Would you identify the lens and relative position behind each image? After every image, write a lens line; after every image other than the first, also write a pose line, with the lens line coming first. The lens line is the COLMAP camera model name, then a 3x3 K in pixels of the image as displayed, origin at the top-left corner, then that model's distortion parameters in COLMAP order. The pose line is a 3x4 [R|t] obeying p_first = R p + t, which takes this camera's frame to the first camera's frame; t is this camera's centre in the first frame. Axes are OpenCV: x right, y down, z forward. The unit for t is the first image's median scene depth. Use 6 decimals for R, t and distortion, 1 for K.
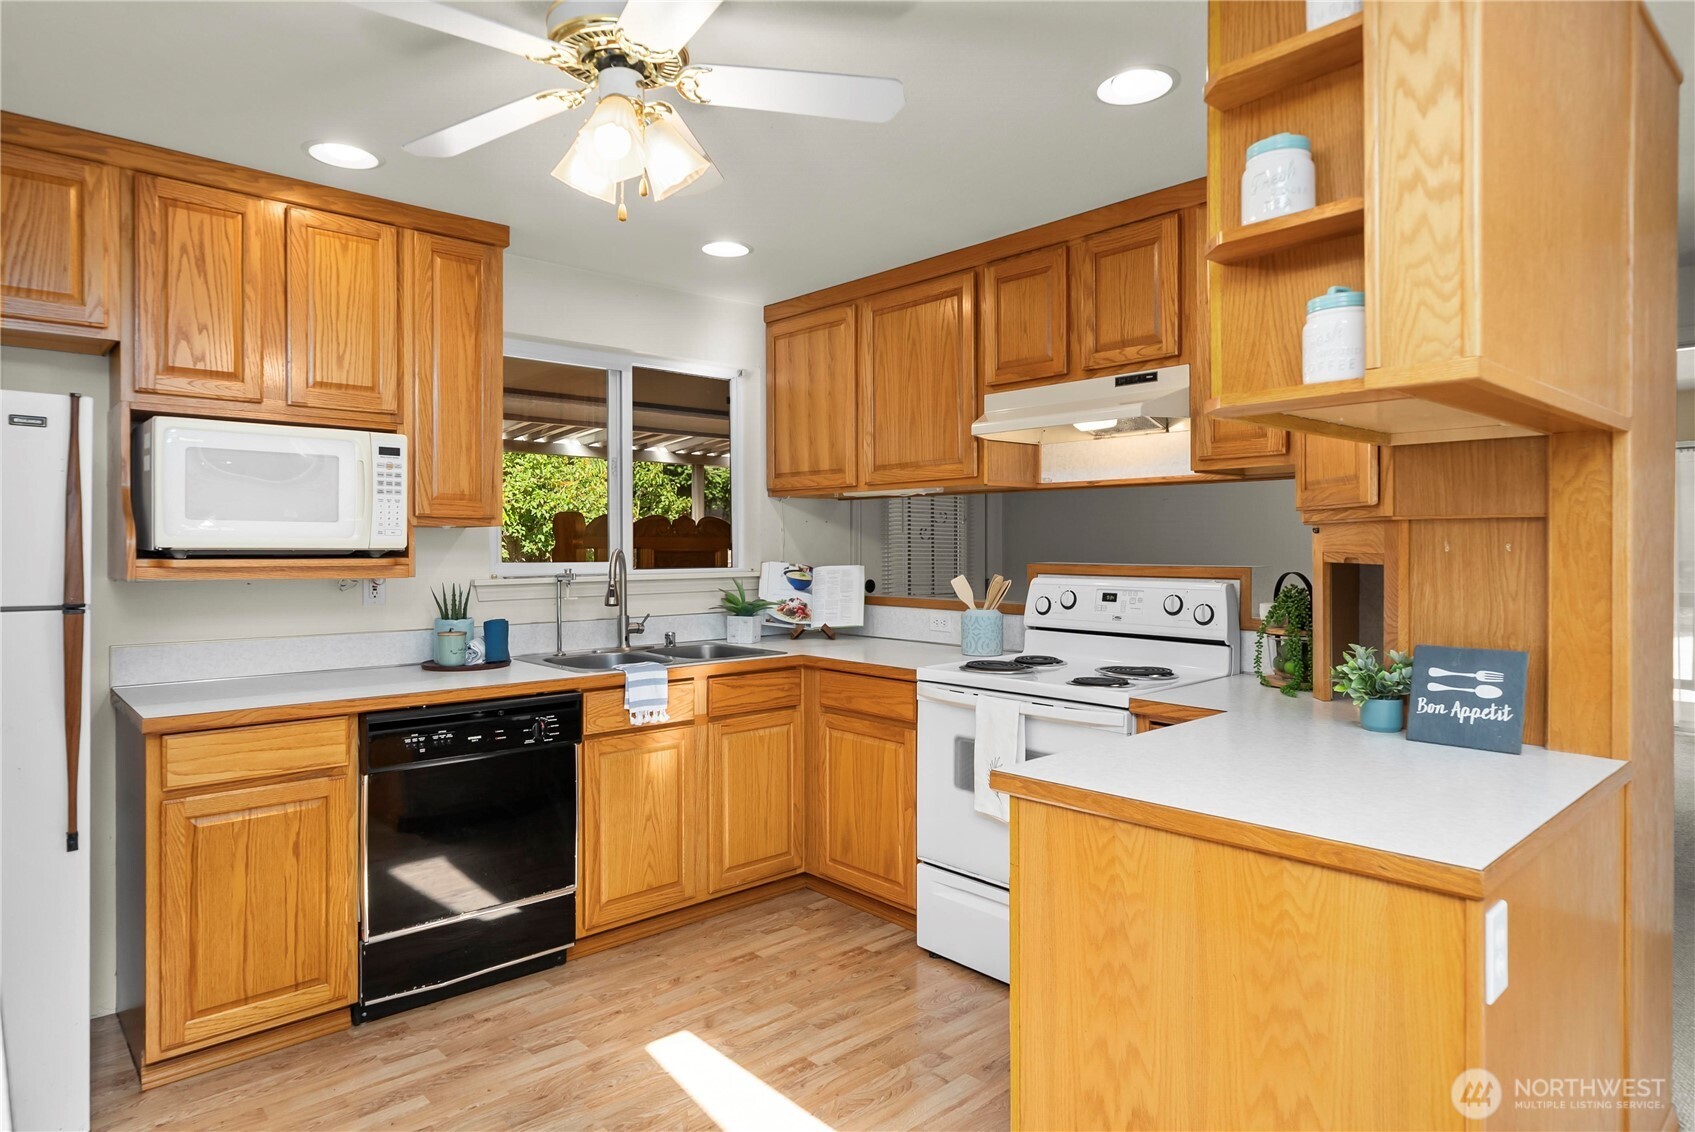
lens RADIAL K [[981.9, 0, 846.5], [0, 981.9, 550.1], [0, 0, 1]] dist [0.004161, 0.002105]
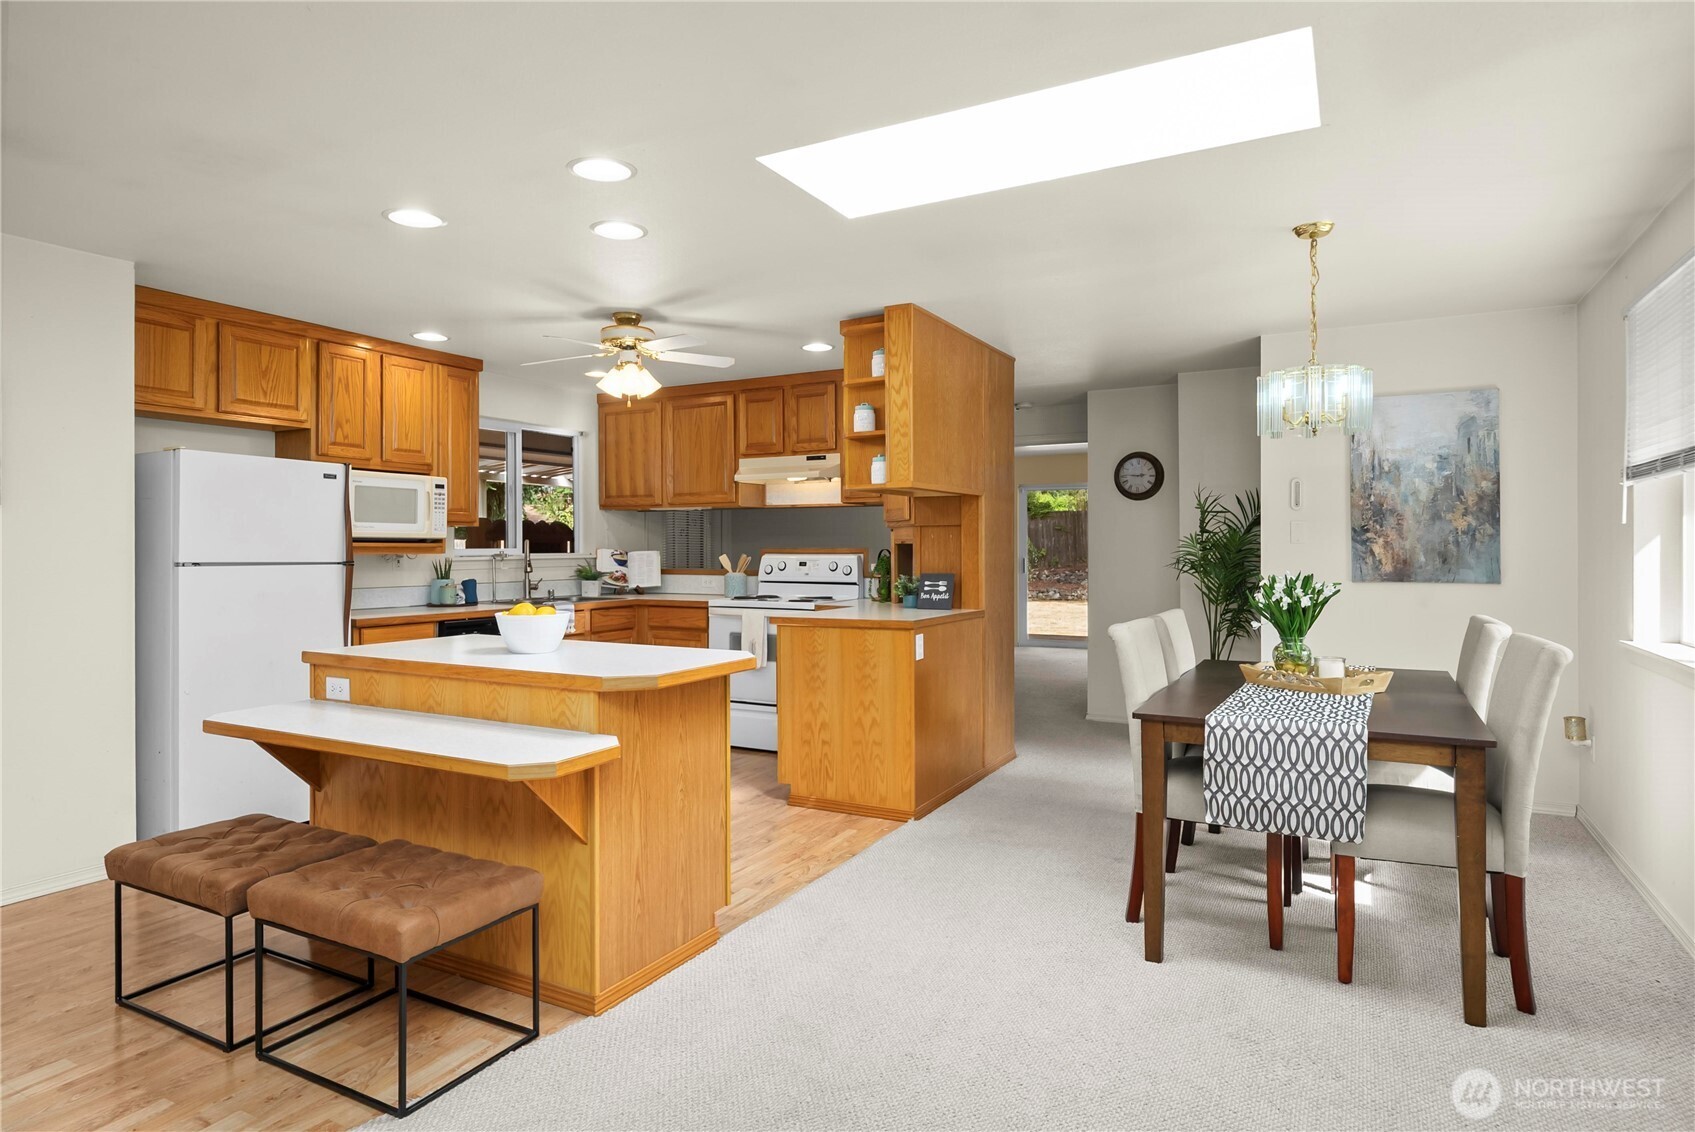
lens RADIAL K [[942.5, 0, 848.7], [0, 942.5, 555.6], [0, 0, 1]] dist [-0.003338, -0.000378]
pose [[0.943623, -0.004549, 0.330991, -0.282294], [0.003490, 0.999987, 0.003794, 0.025156], [-0.331004, -0.002425, 0.943626, -0.849153]]
